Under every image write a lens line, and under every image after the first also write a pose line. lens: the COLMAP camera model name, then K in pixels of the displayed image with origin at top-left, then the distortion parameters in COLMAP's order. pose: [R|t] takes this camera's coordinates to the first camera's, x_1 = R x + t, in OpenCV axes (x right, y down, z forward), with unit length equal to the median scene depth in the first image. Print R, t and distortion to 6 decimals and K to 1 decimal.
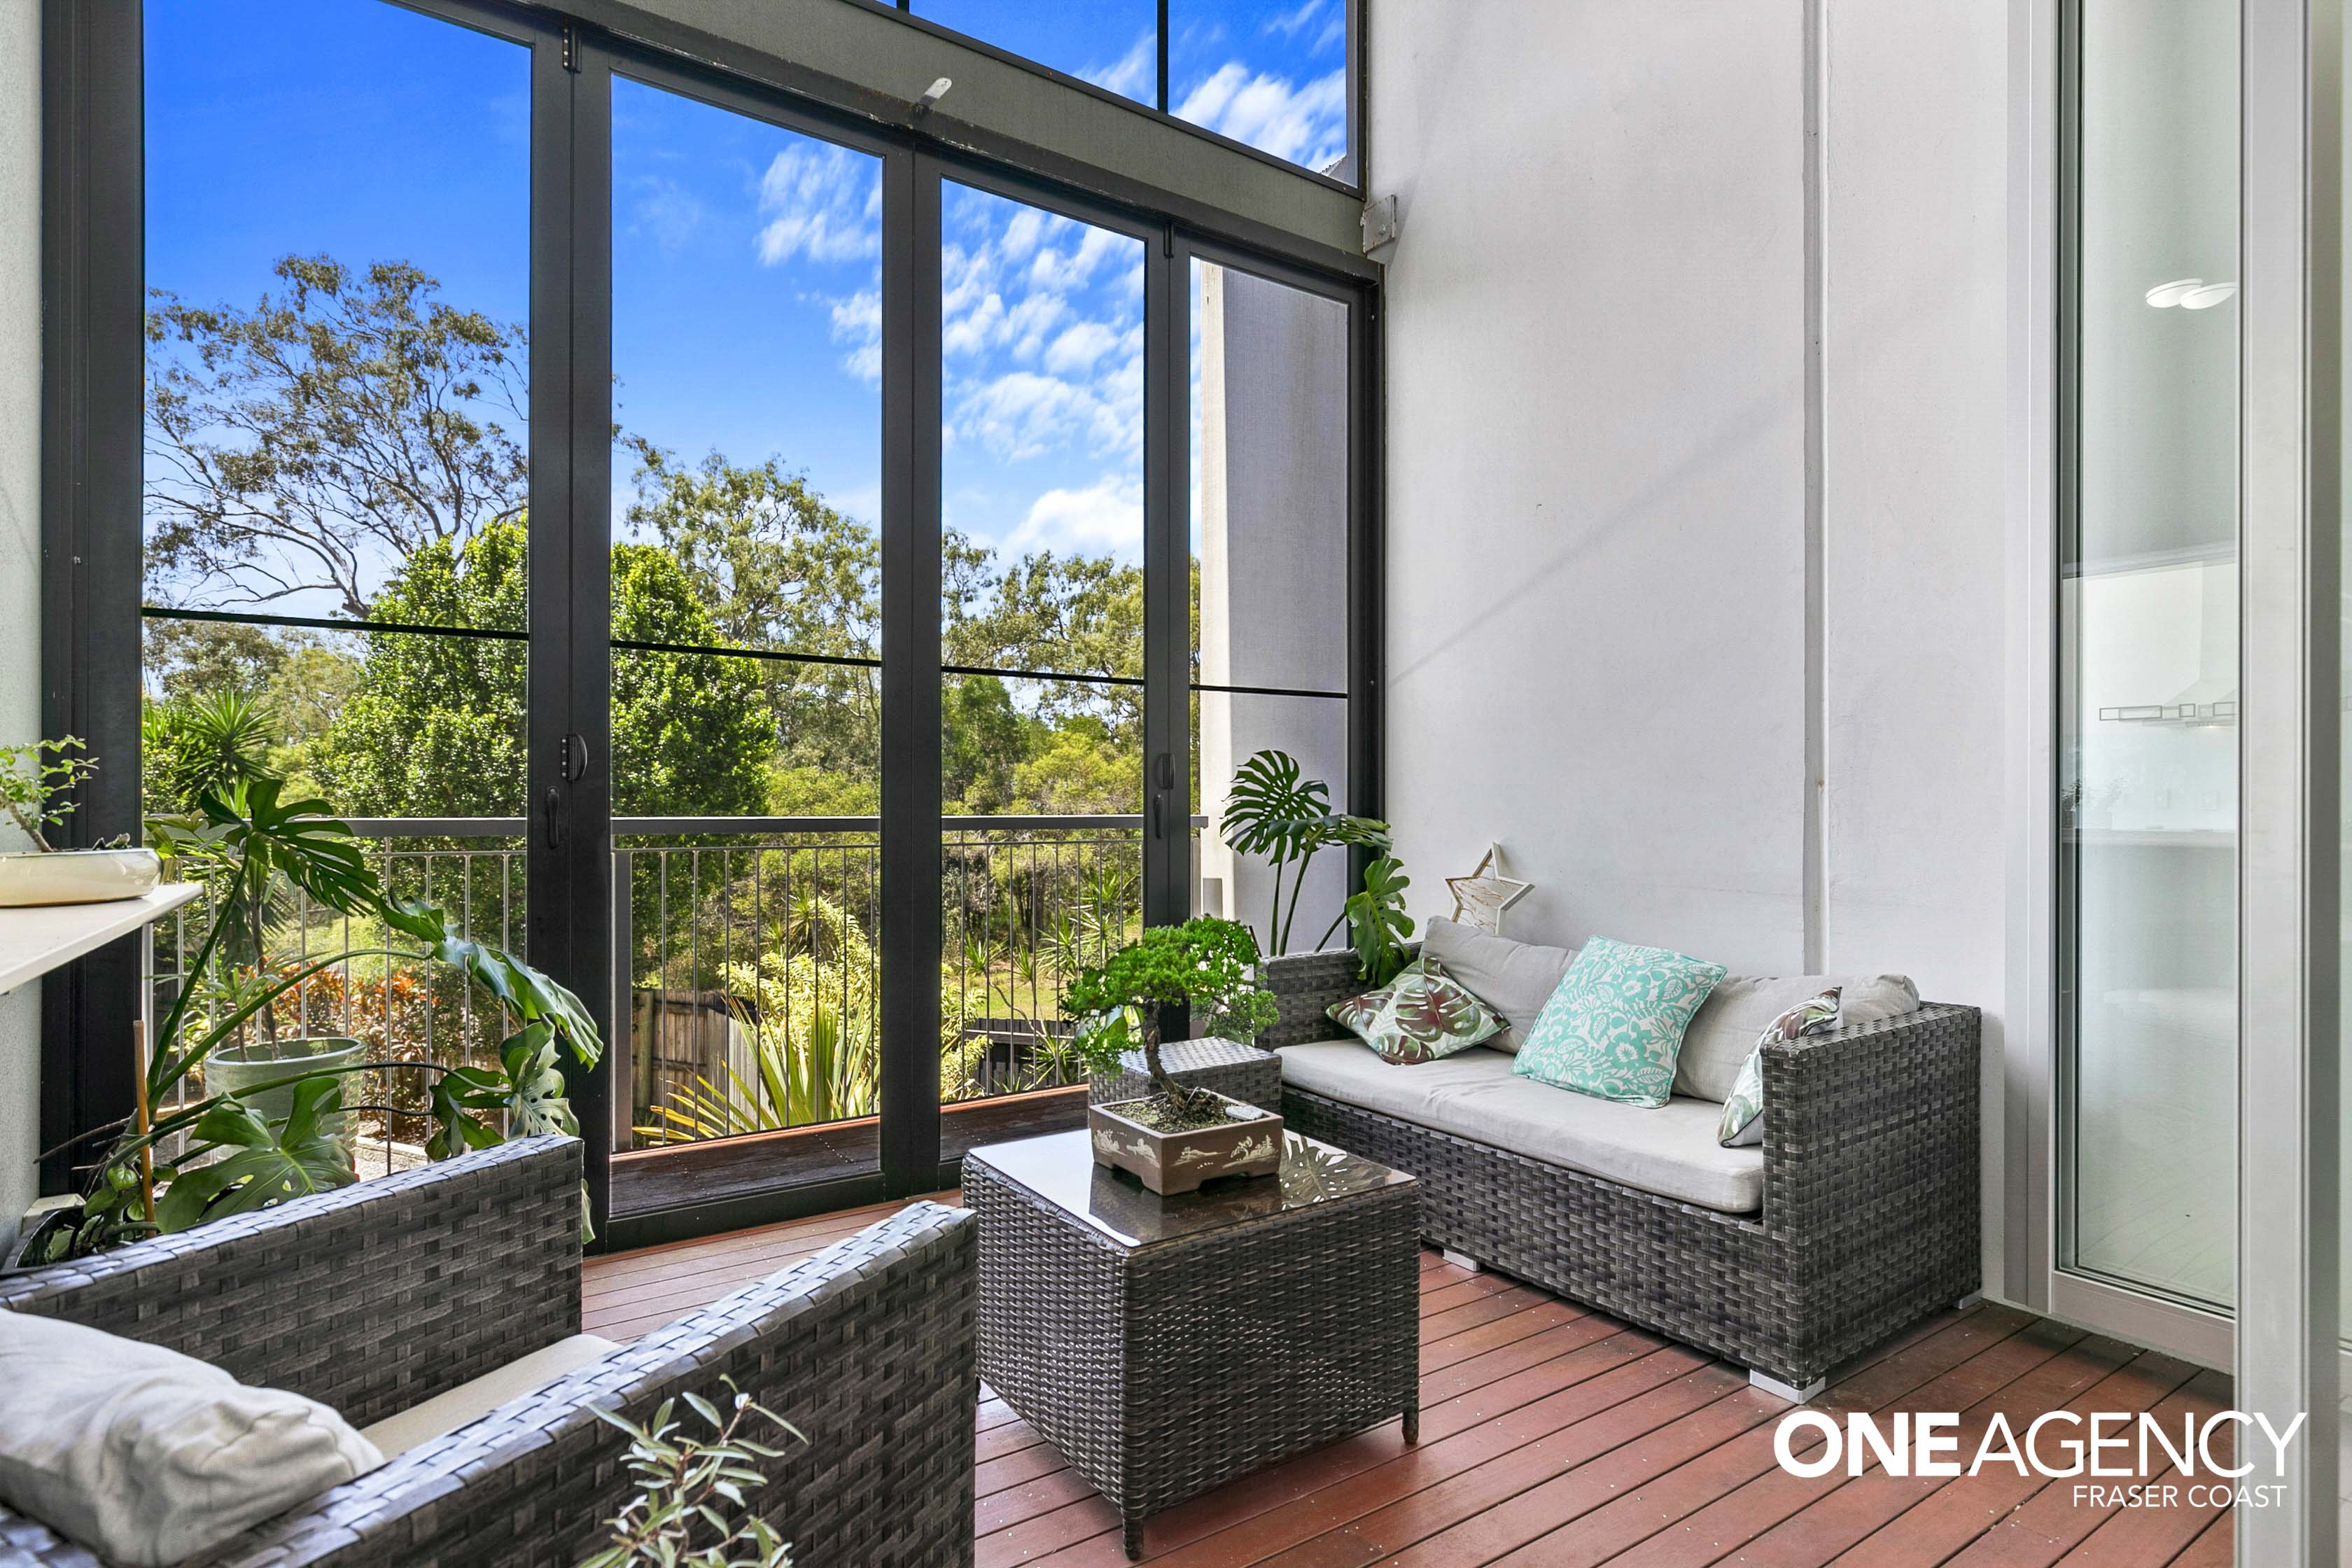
lens RADIAL K [[1197.8, 0, 1183.2], [0, 1197.8, 798.8], [0, 0, 1]] dist [0.002335, 0.000630]
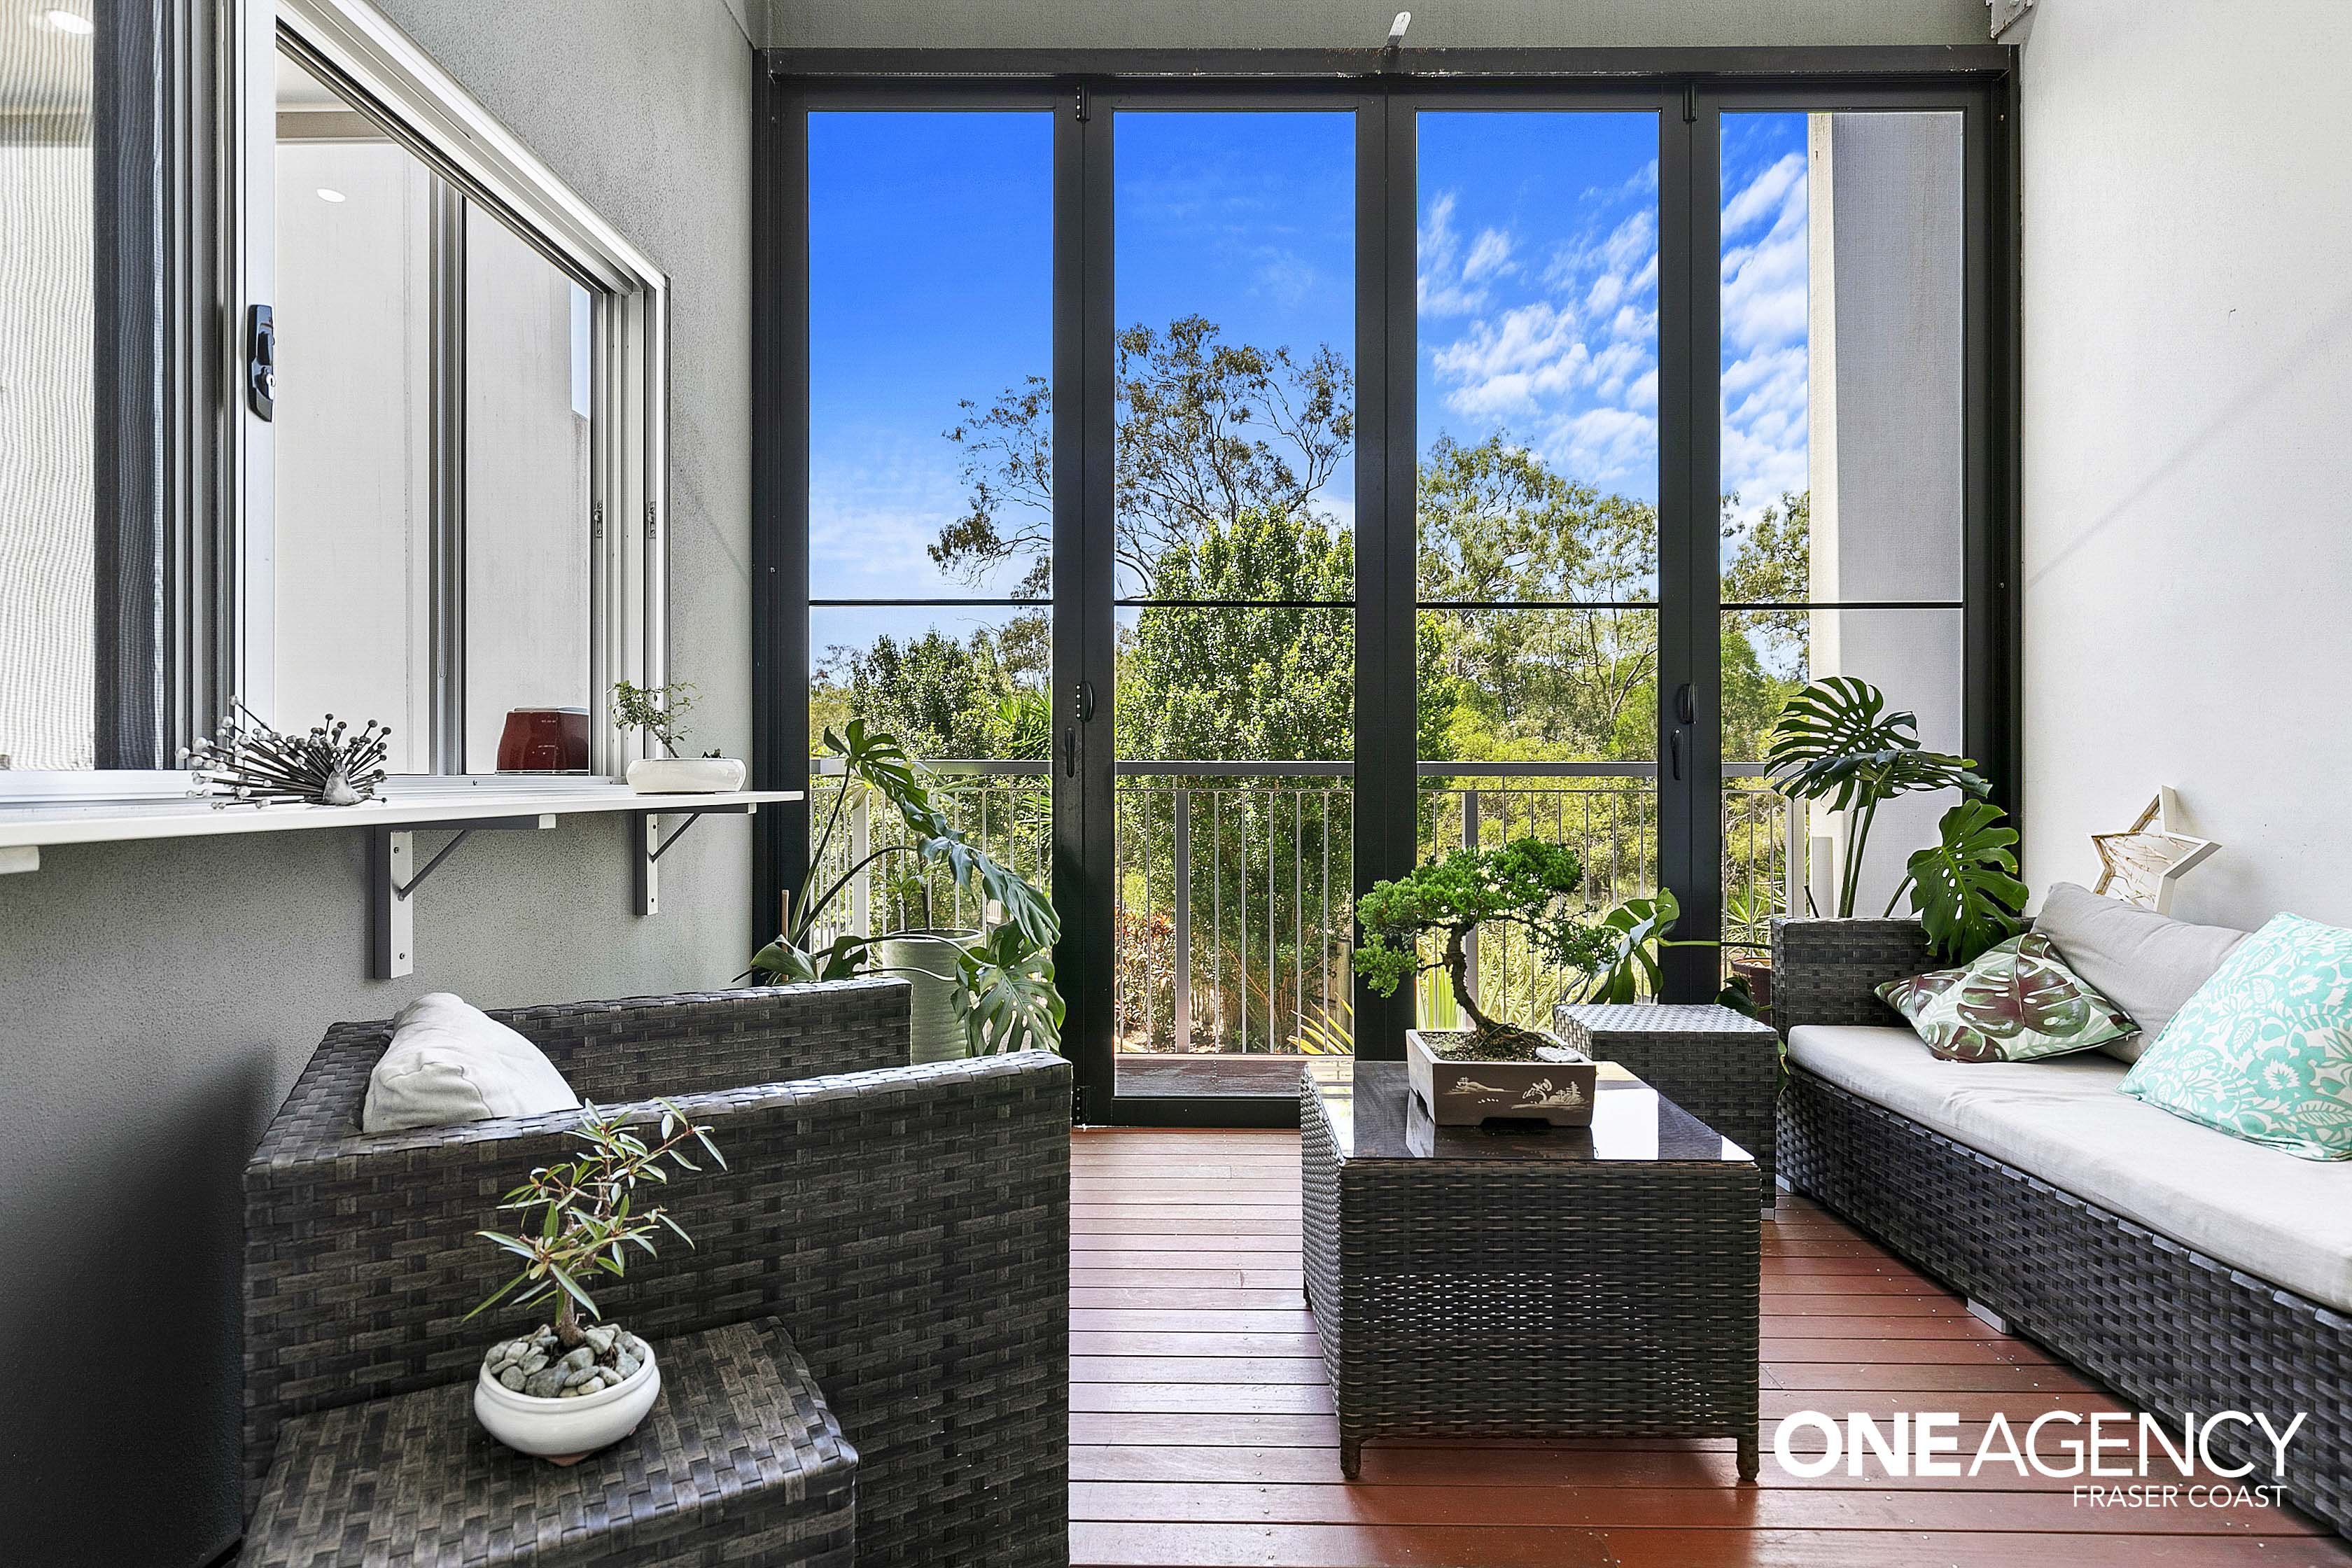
lens RADIAL K [[1217.0, 0, 1185.7], [0, 1217.0, 772.0], [0, 0, 1]] dist [0.003453, 0.000468]
pose [[0.825560, -0.001863, -0.564311, 0.057864], [0.001387, 0.999998, -0.001273, 0.008633], [0.564313, 0.000268, 0.825561, 0.015128]]
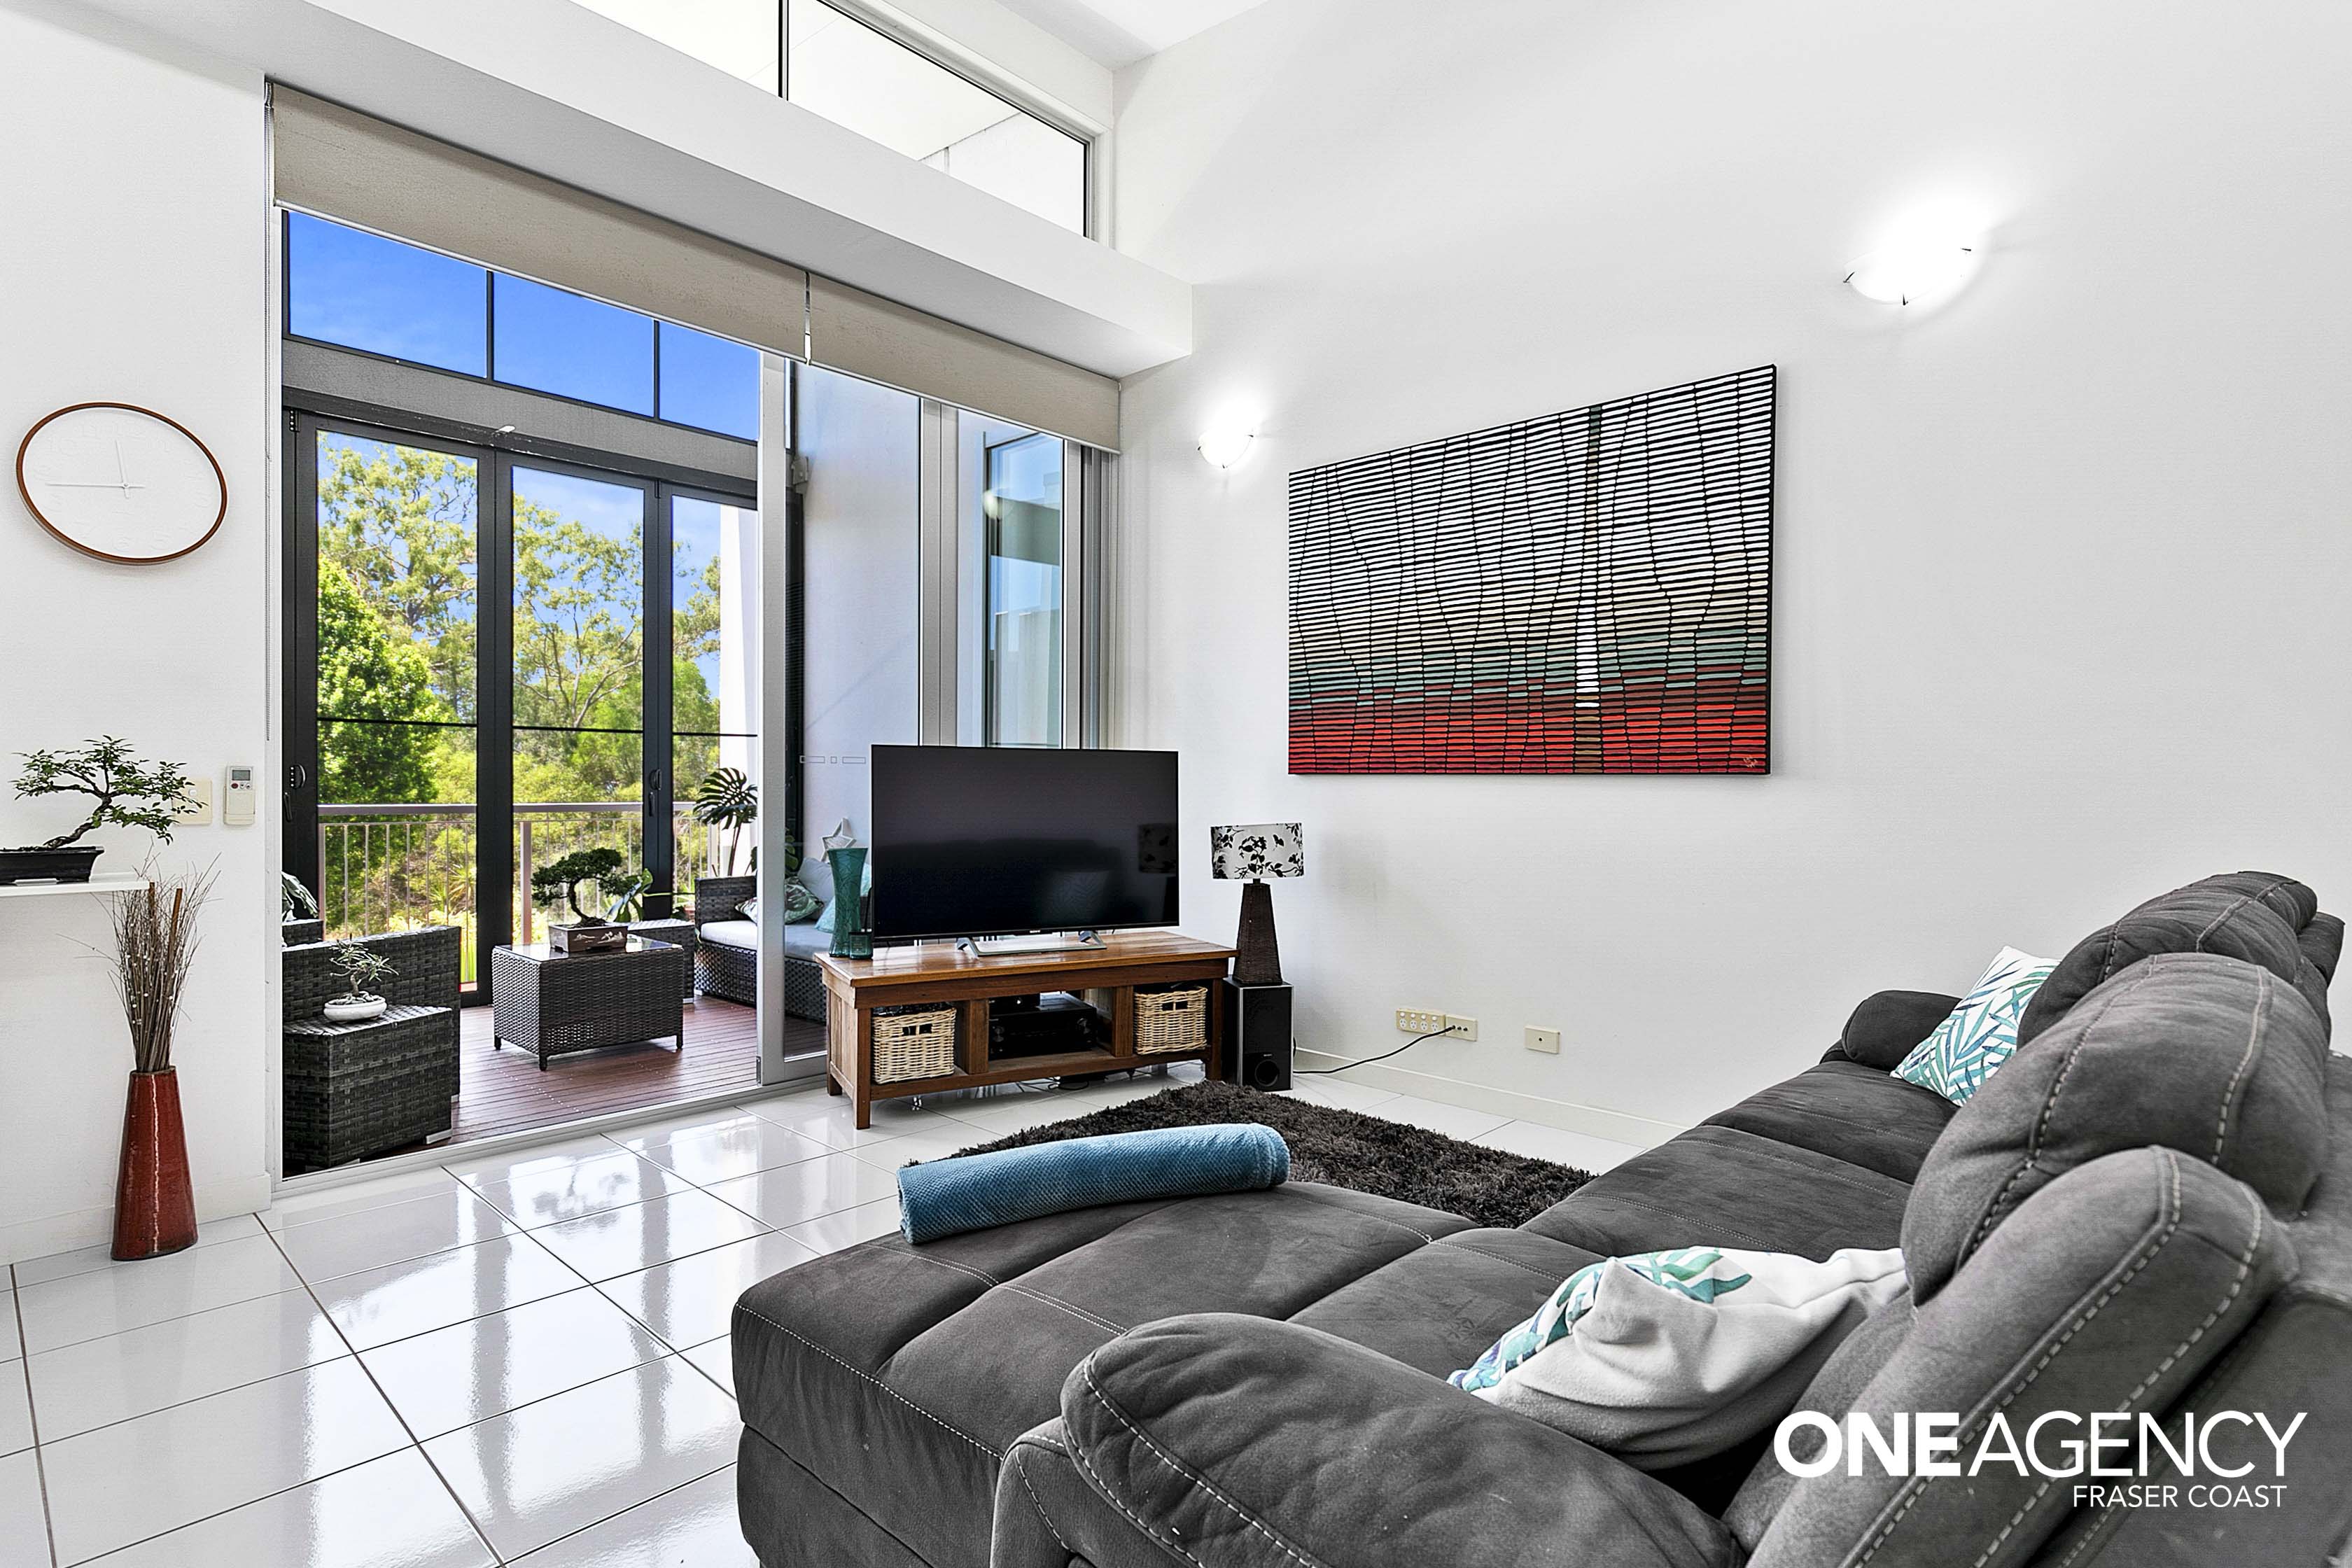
lens RADIAL K [[1174.3, 0, 1174.2], [0, 1174.3, 794.6], [0, 0, 1]] dist [0.003996, 0.001280]
pose [[0.977009, 0.001630, 0.213194, 0.116130], [-0.004475, 0.999907, 0.012864, -0.008435], [-0.213153, -0.013522, 0.976925, -0.285801]]
